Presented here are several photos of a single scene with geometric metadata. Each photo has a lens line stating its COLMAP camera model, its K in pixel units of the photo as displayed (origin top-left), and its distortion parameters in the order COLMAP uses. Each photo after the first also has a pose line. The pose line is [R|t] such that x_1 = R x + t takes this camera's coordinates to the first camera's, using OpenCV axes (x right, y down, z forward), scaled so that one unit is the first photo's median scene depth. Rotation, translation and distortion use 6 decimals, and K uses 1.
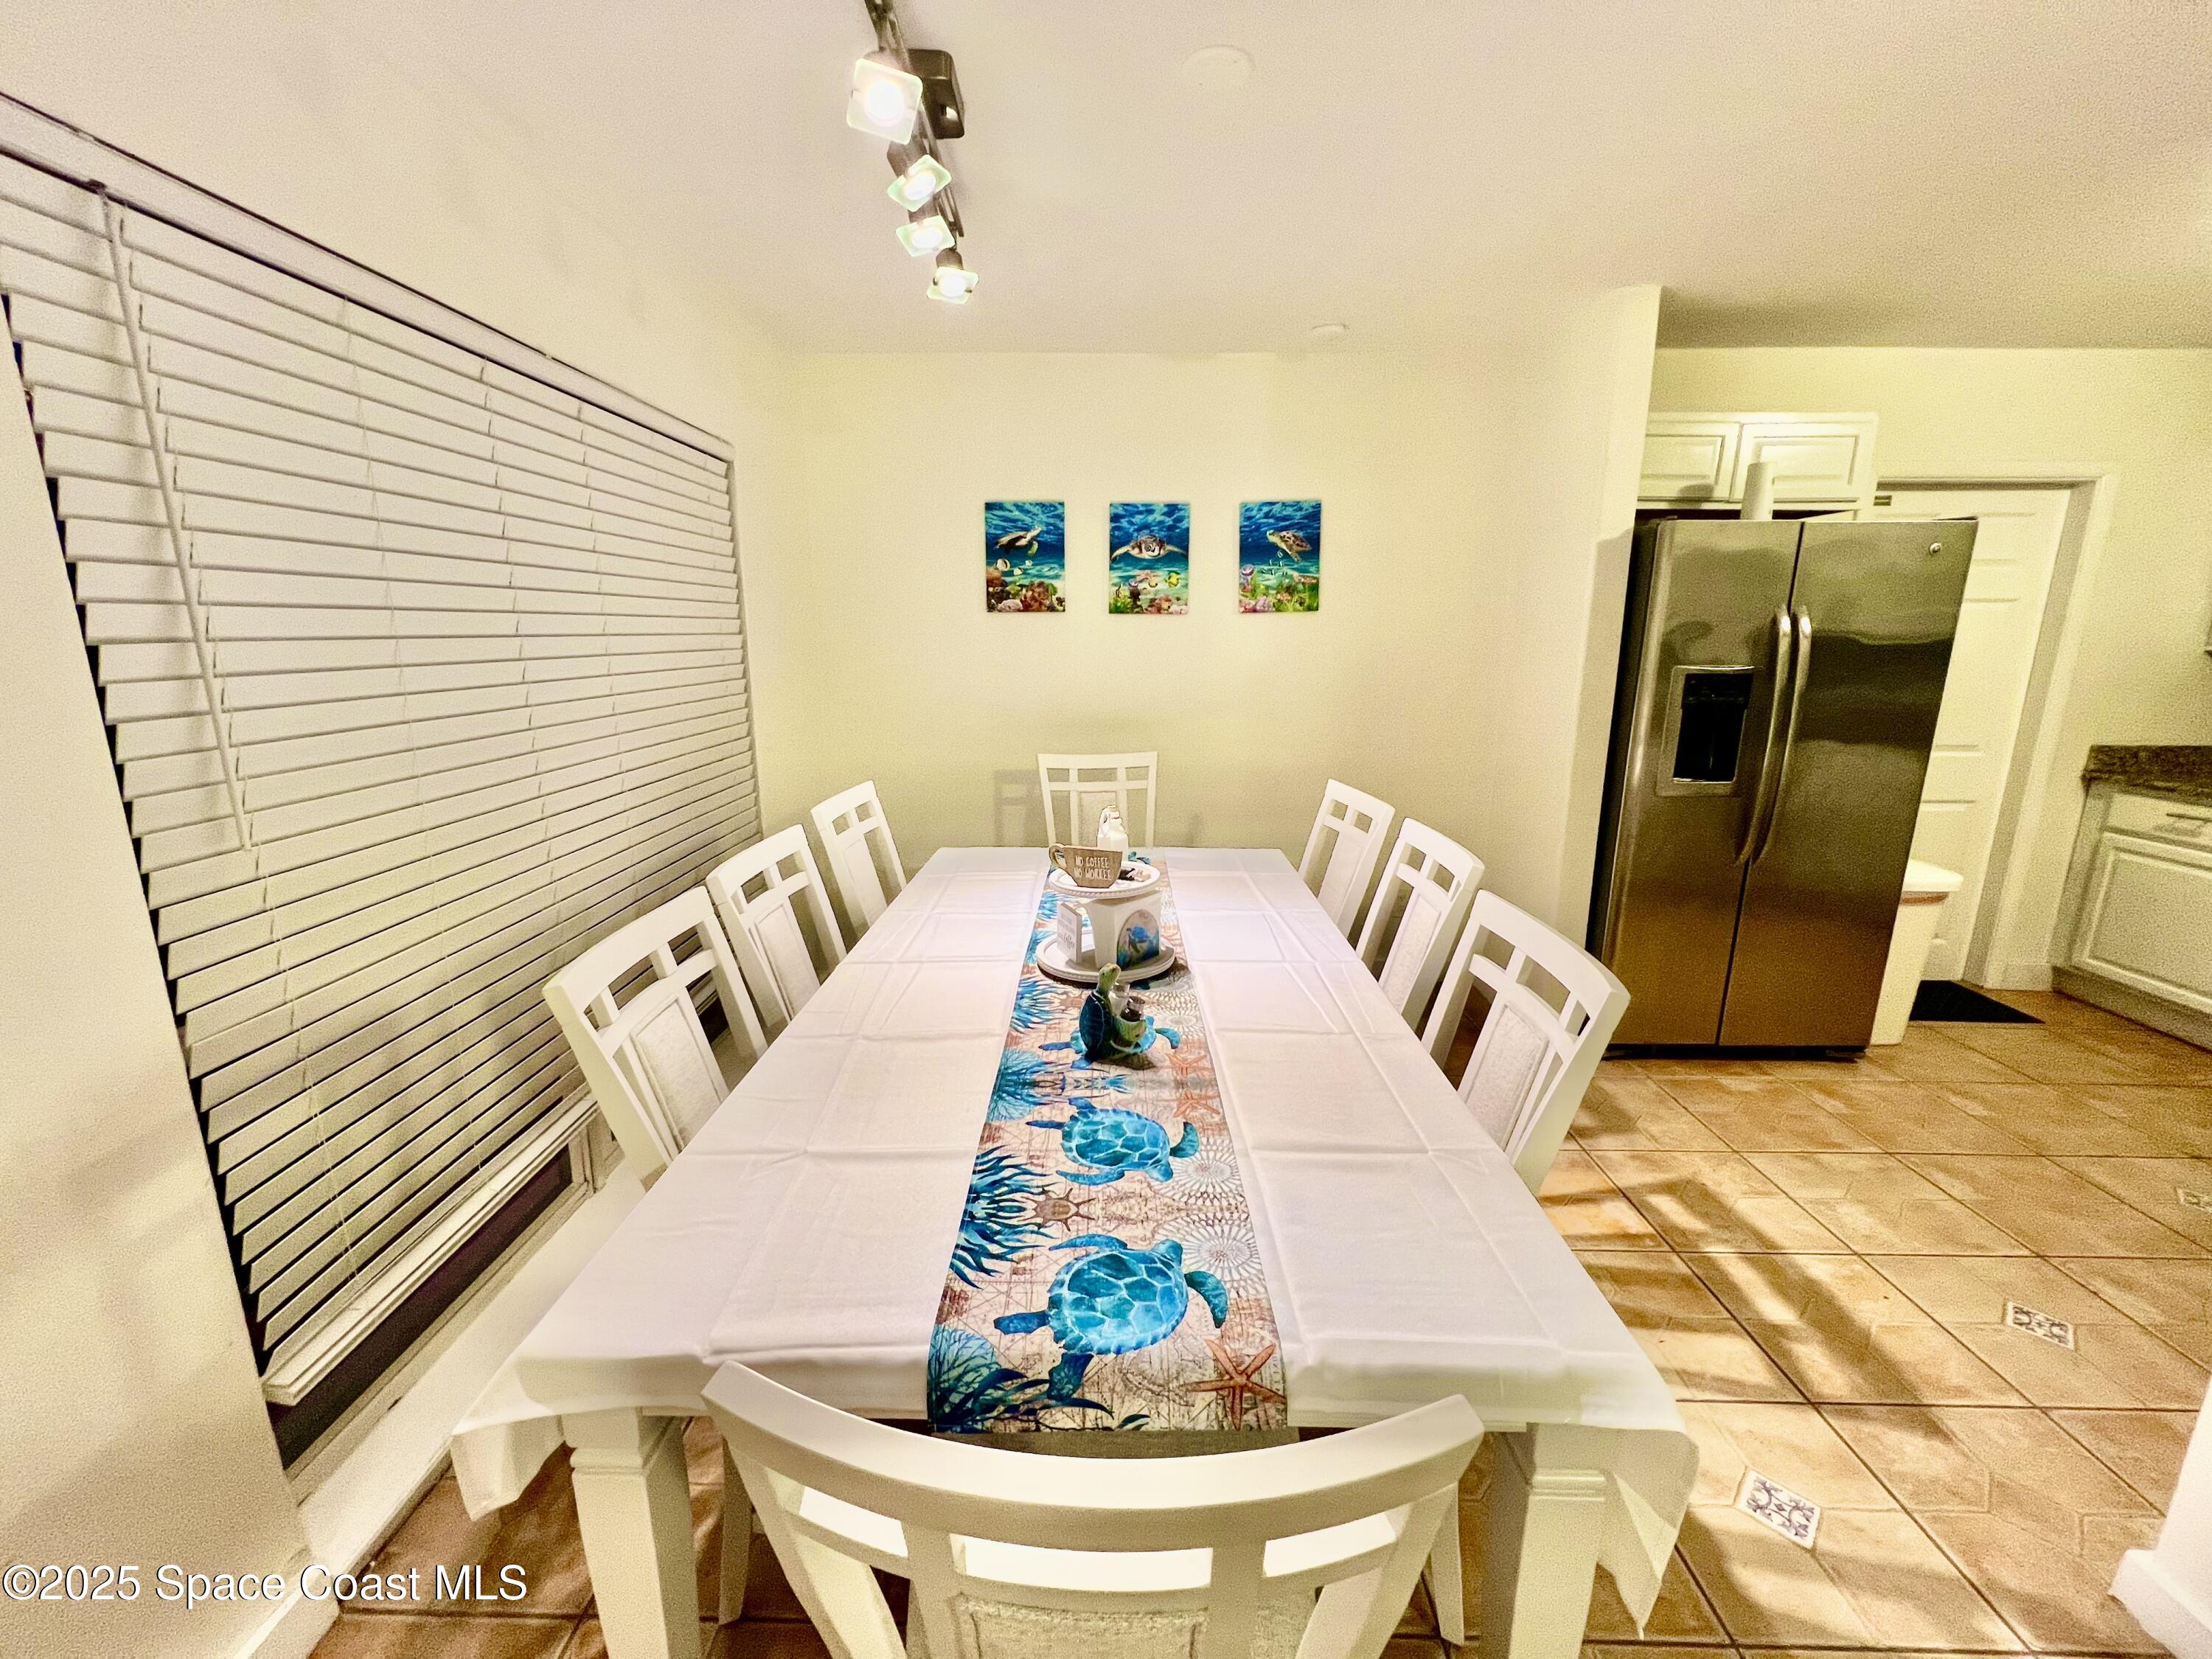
lens RADIAL K [[897.8, 0, 1093.2], [0, 897.8, 833.1], [0, 0, 1]] dist [-0.003965, -0.000822]
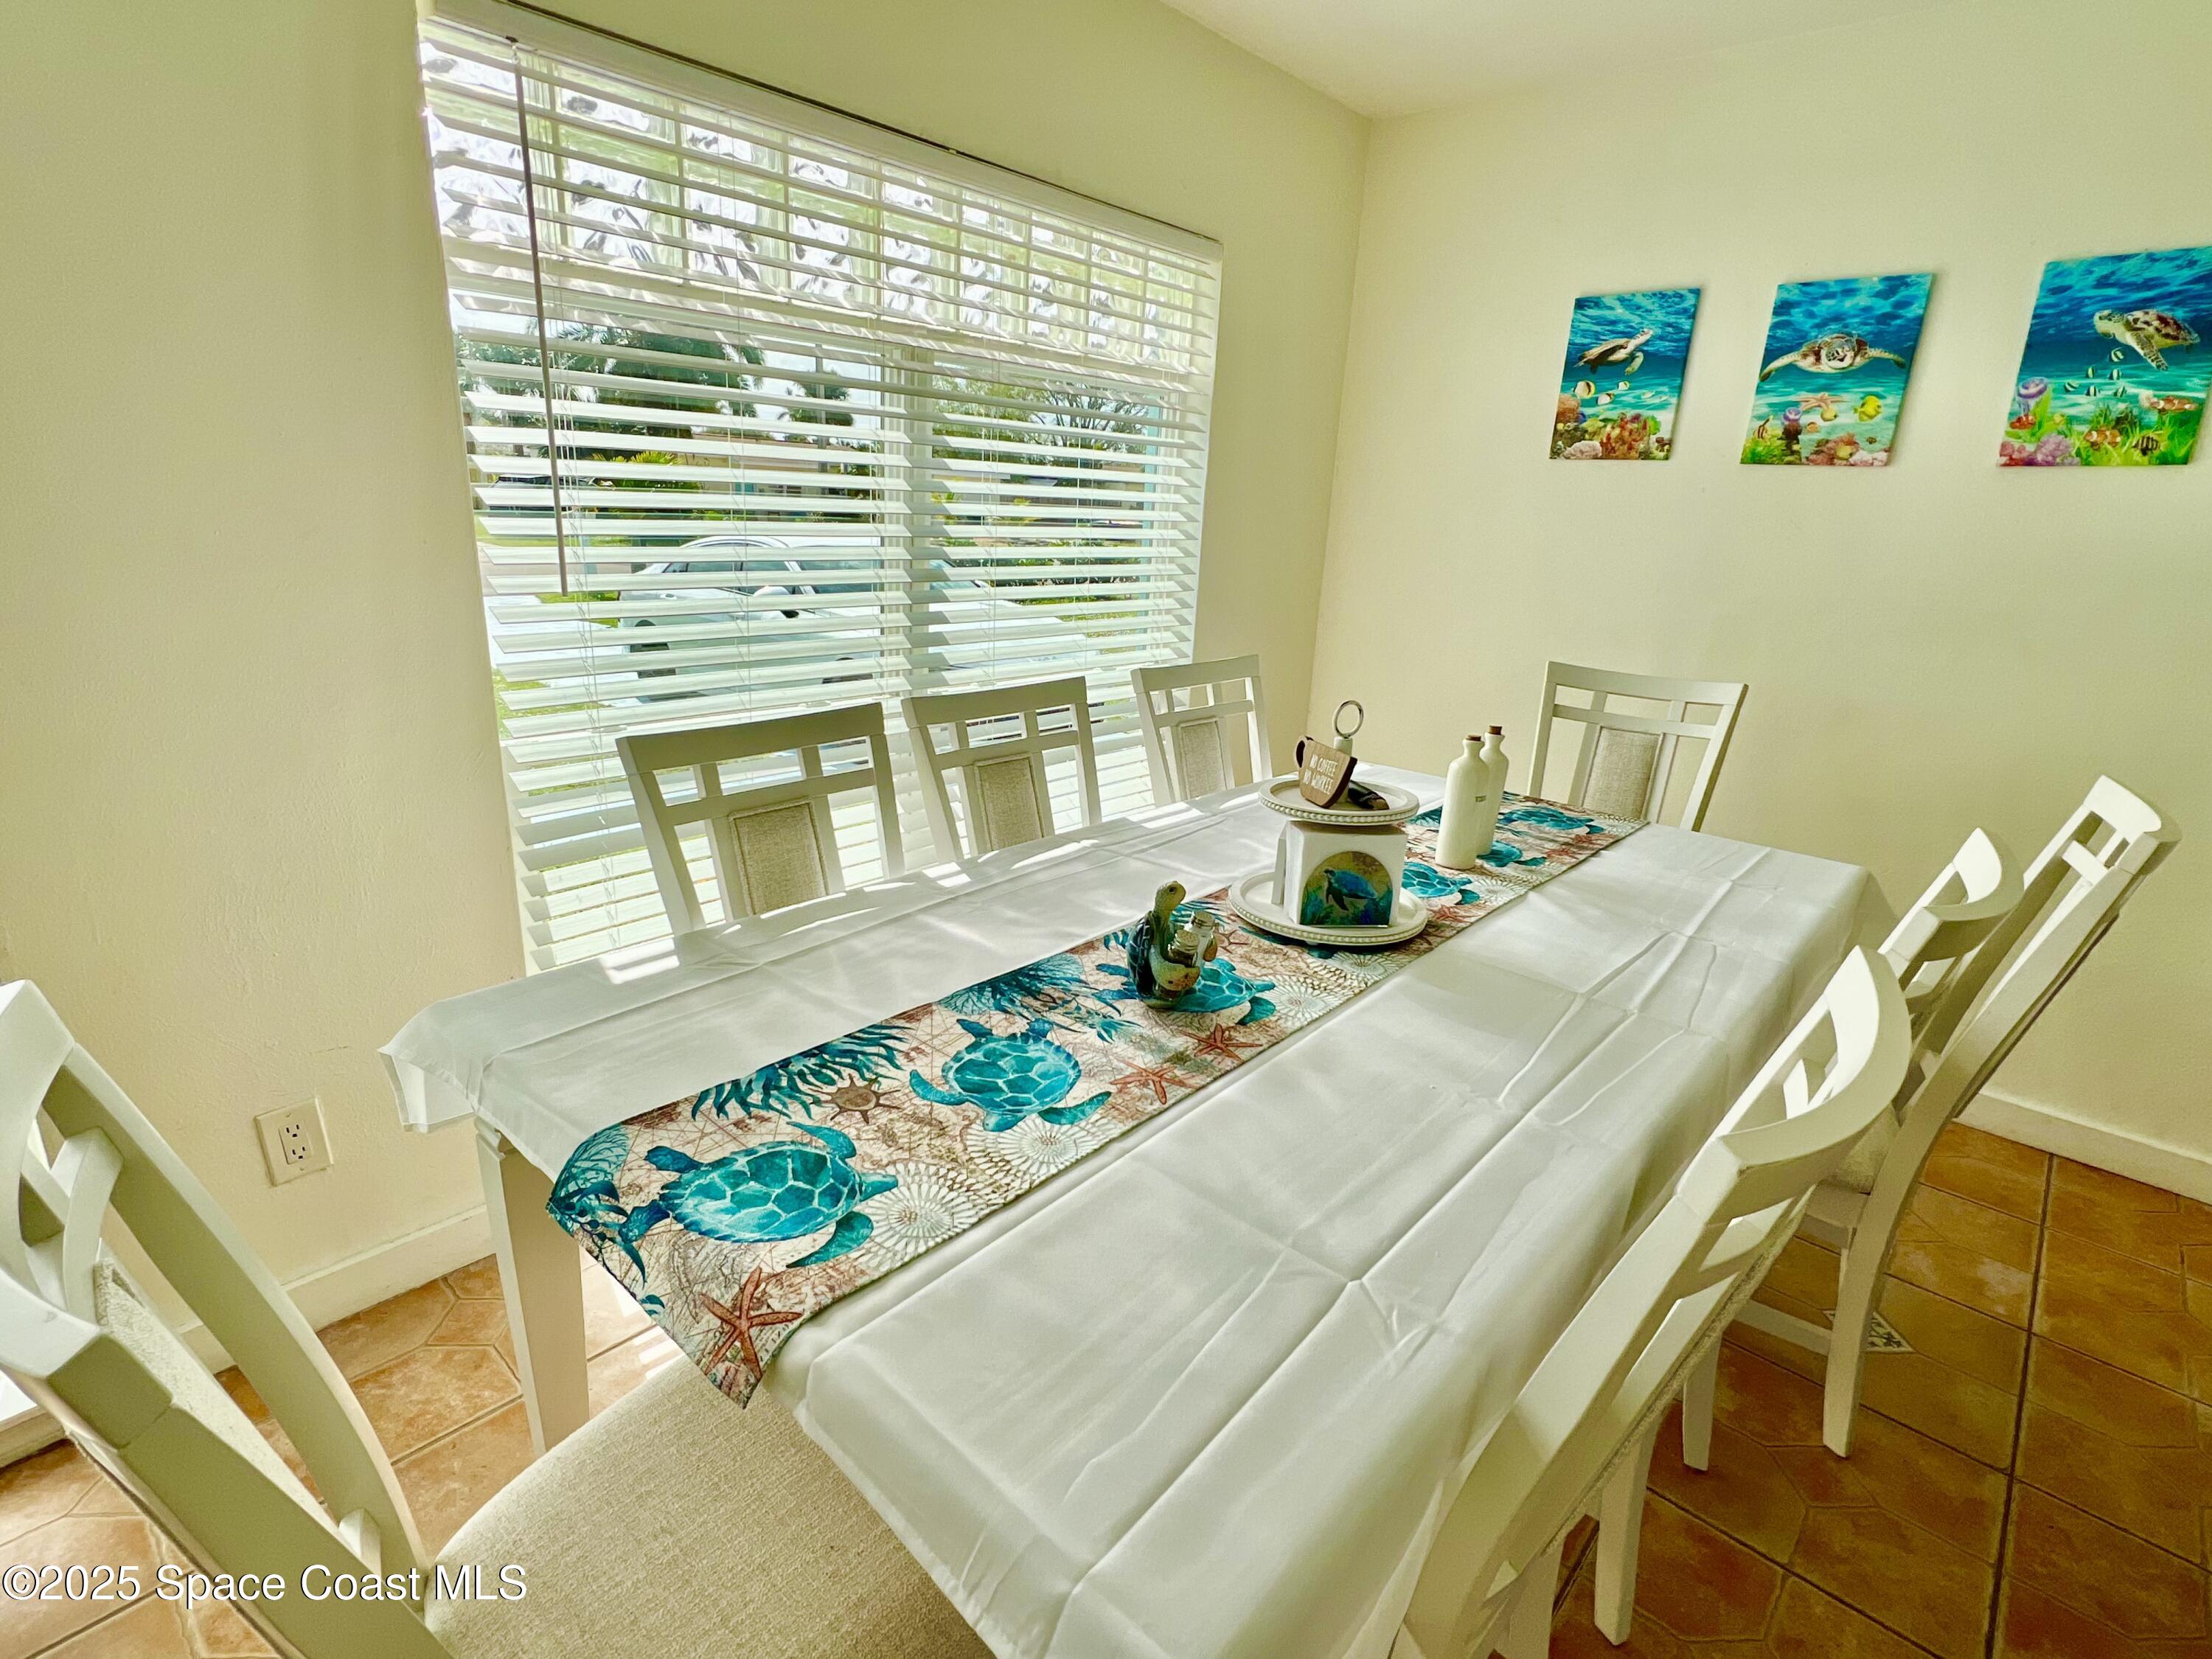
lens RADIAL K [[1098.1, 0, 1088.9], [0, 1098.1, 830.3], [0, 0, 1]] dist [0.002529, 0.000195]
pose [[0.743967, 0.228362, -0.627983, 0.229515], [-0.194803, 0.973090, 0.123076, 0.003180], [0.639190, 0.030769, 0.768433, 0.113288]]
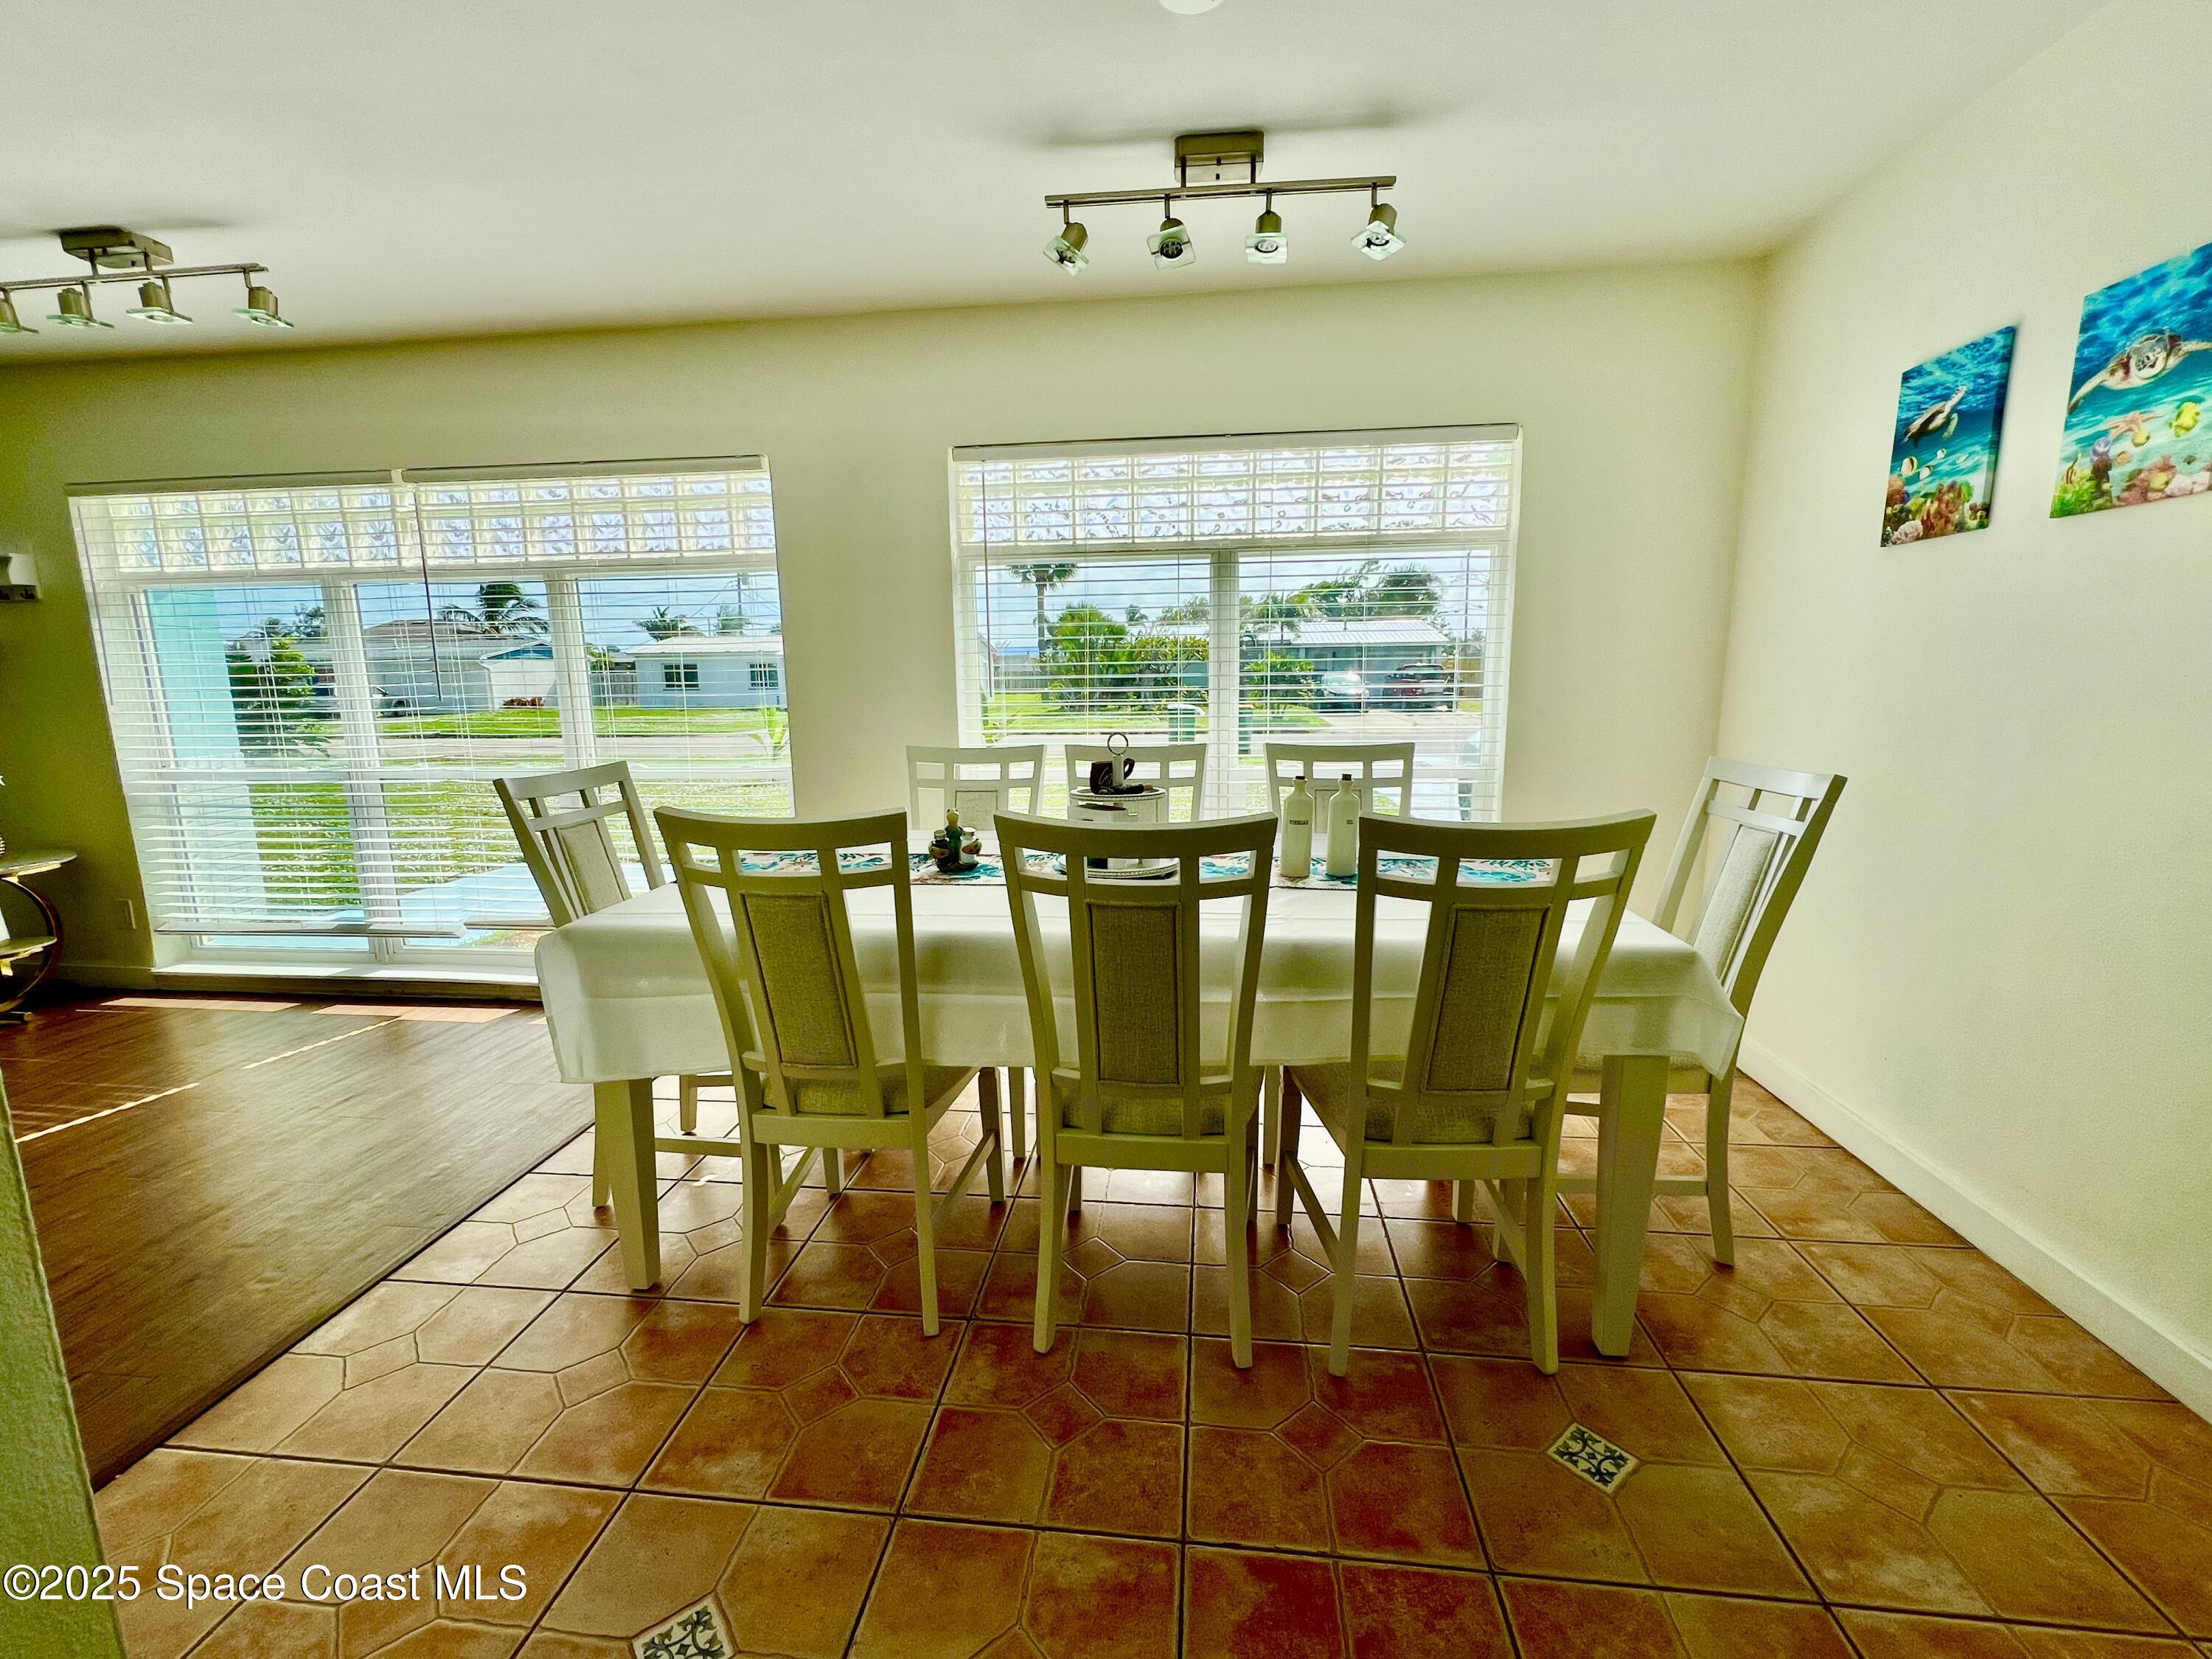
lens RADIAL K [[897.8, 0, 1098.2], [0, 897.8, 825.6], [0, 0, 1]] dist [-0.003965, -0.000822]
pose [[-0.114946, 0.172227, -0.978328, 0.616218], [-0.206409, 0.959220, 0.193114, -0.066633], [0.971691, 0.224133, -0.074709, 0.568319]]
